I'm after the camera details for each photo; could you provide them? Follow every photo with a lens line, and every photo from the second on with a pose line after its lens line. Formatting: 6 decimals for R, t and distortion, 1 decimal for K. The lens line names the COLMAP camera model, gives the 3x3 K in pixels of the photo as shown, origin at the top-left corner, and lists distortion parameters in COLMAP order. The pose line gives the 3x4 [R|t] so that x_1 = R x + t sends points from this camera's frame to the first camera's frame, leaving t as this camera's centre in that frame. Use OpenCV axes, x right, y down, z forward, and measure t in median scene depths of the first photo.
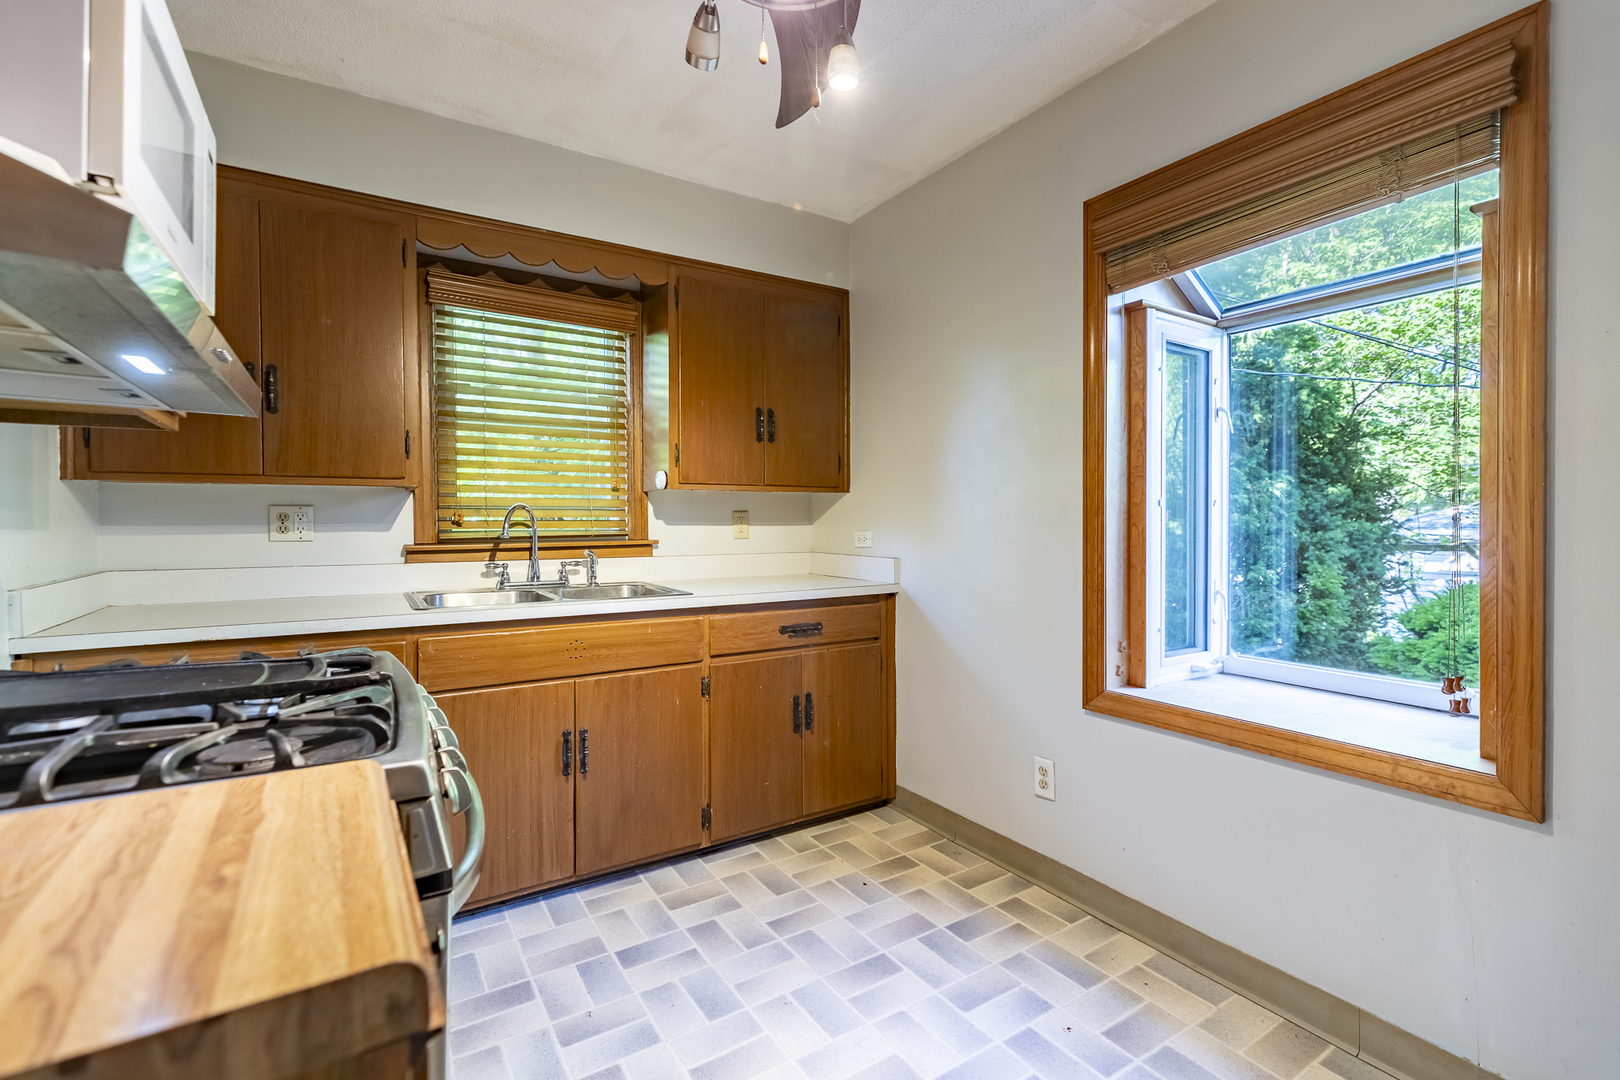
lens RADIAL K [[724.4, 0, 821.6], [0, 724.4, 530.3], [0, 0, 1]] dist [0.011754, -0.002997]
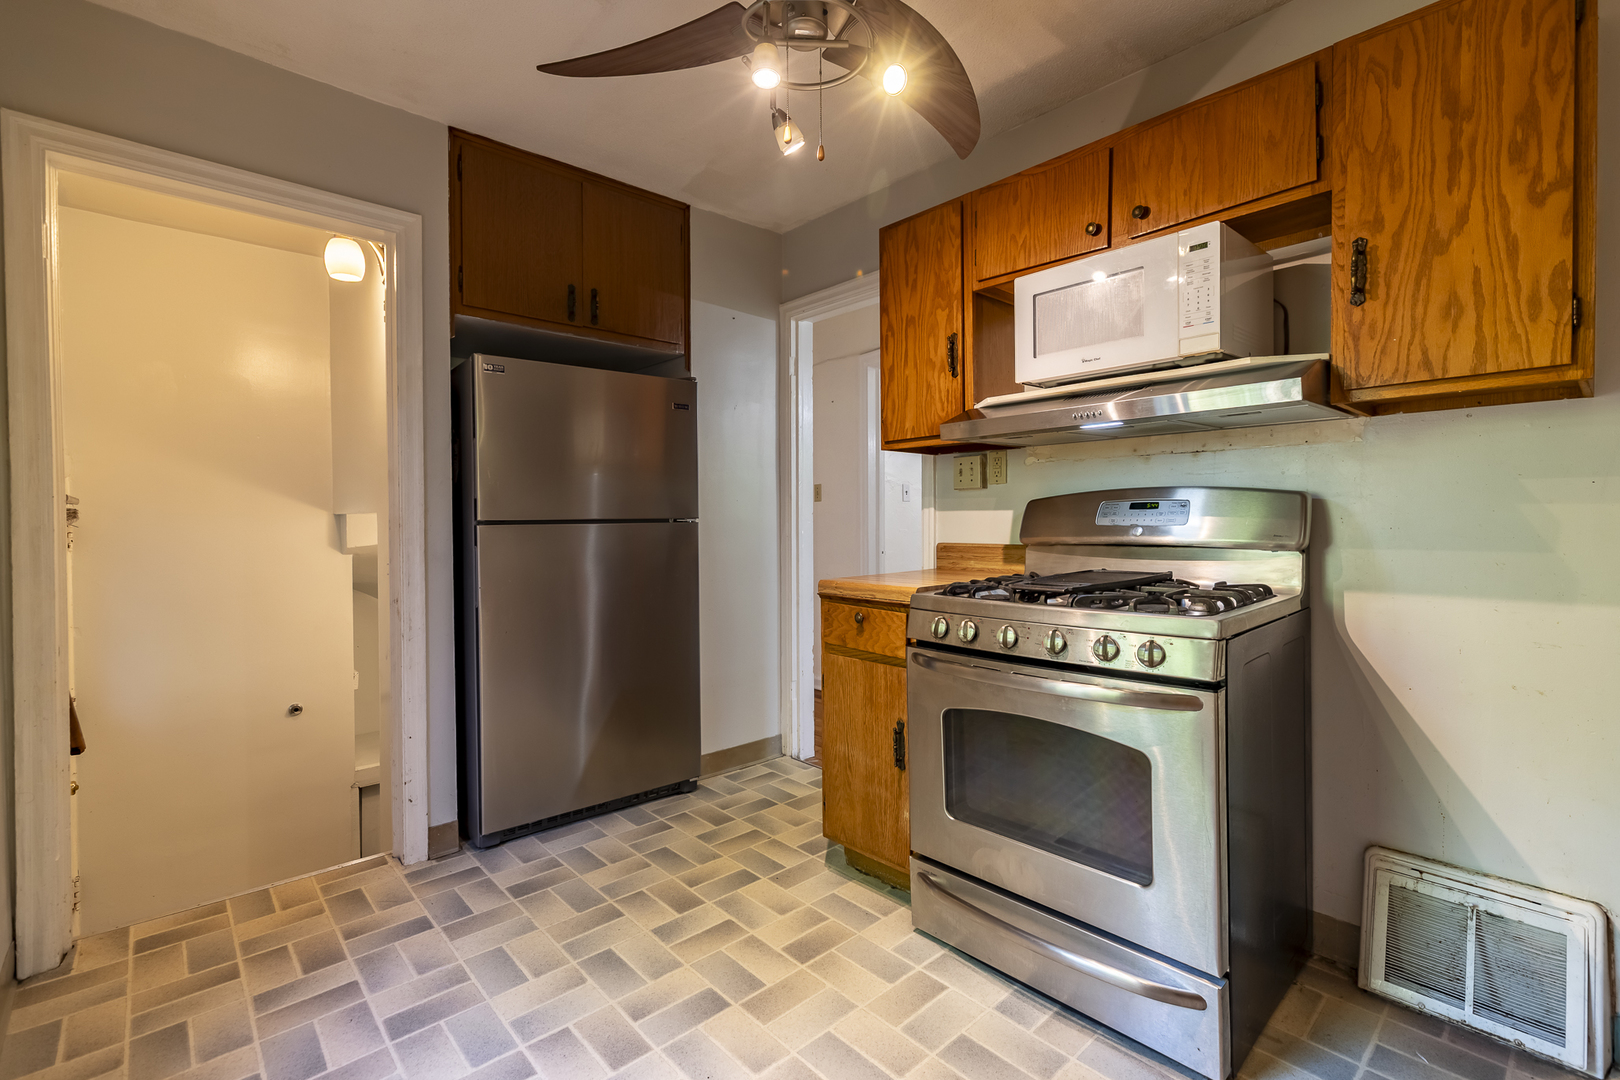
lens RADIAL K [[724.4, 0, 803.0], [0, 724.4, 534.2], [0, 0, 1]] dist [0.011754, -0.002997]
pose [[-0.985072, 0.013773, -0.171593, -0.124844], [0.009867, 0.999673, 0.023595, 0.020849], [0.171862, 0.021549, -0.984885, 1.712667]]
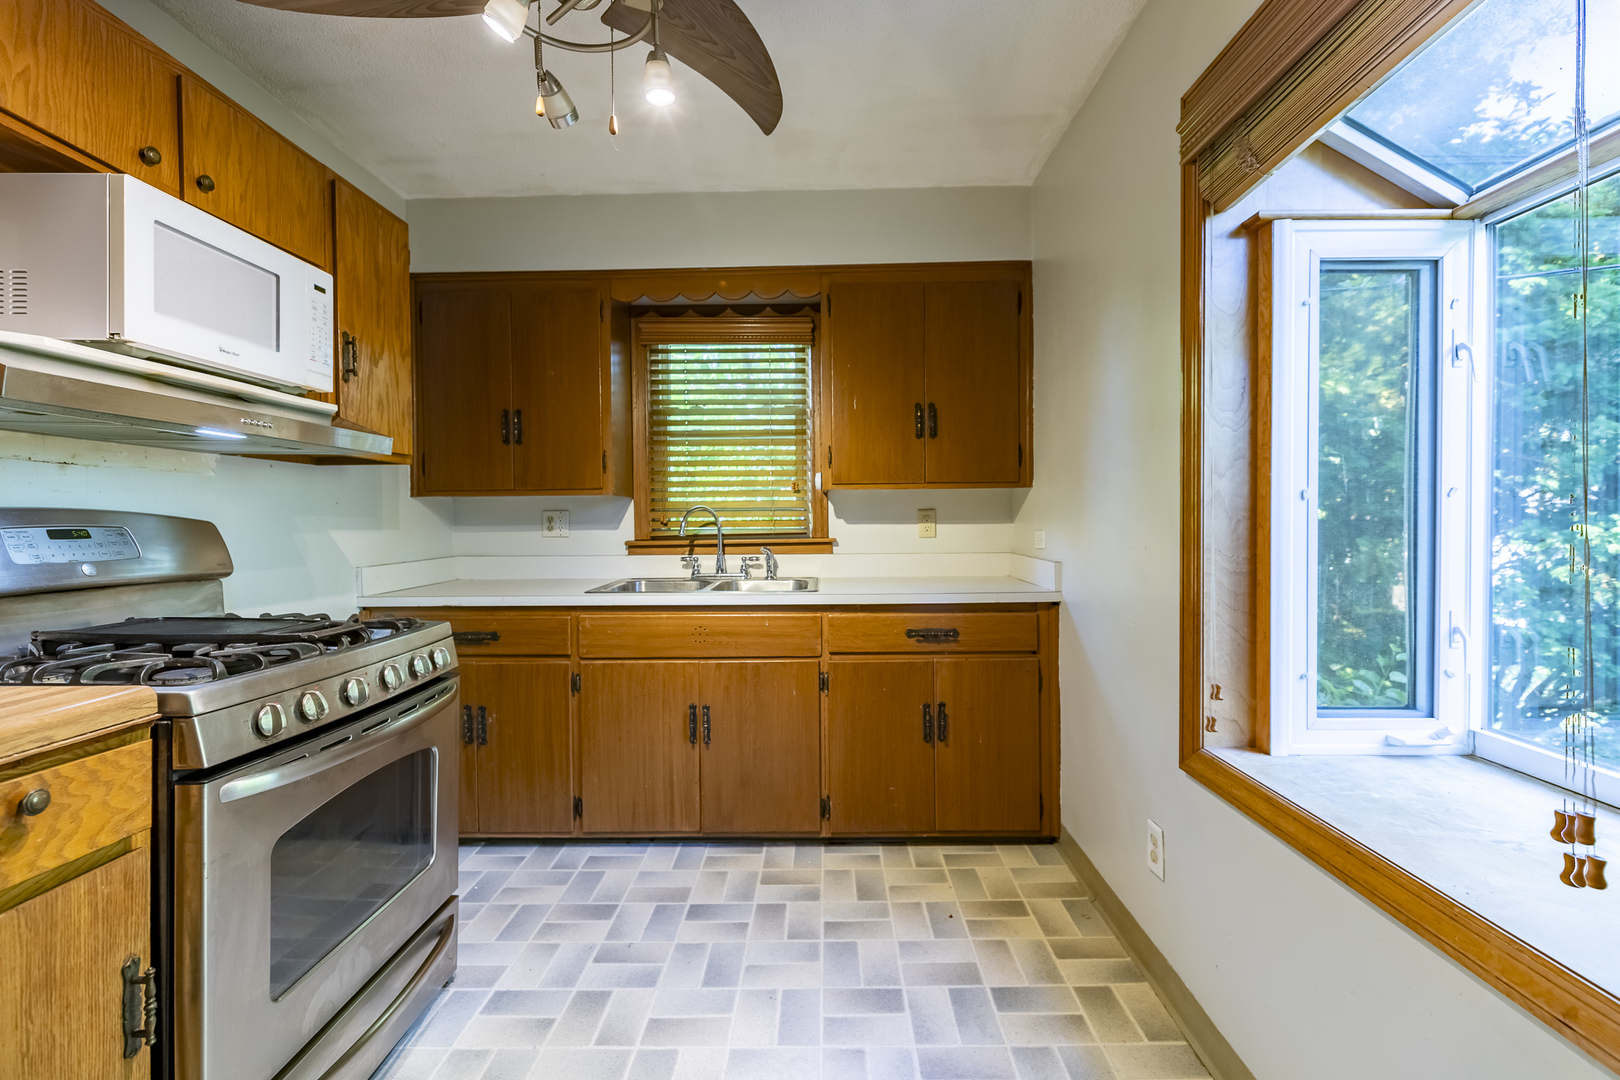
lens RADIAL K [[724.4, 0, 815.0], [0, 724.4, 530.8], [0, 0, 1]] dist [0.011754, -0.002997]
pose [[0.835128, 0.005033, -0.550033, 0.404303], [-0.000095, 0.999959, 0.009007, -0.008625], [0.550056, -0.007470, 0.835094, 0.136715]]
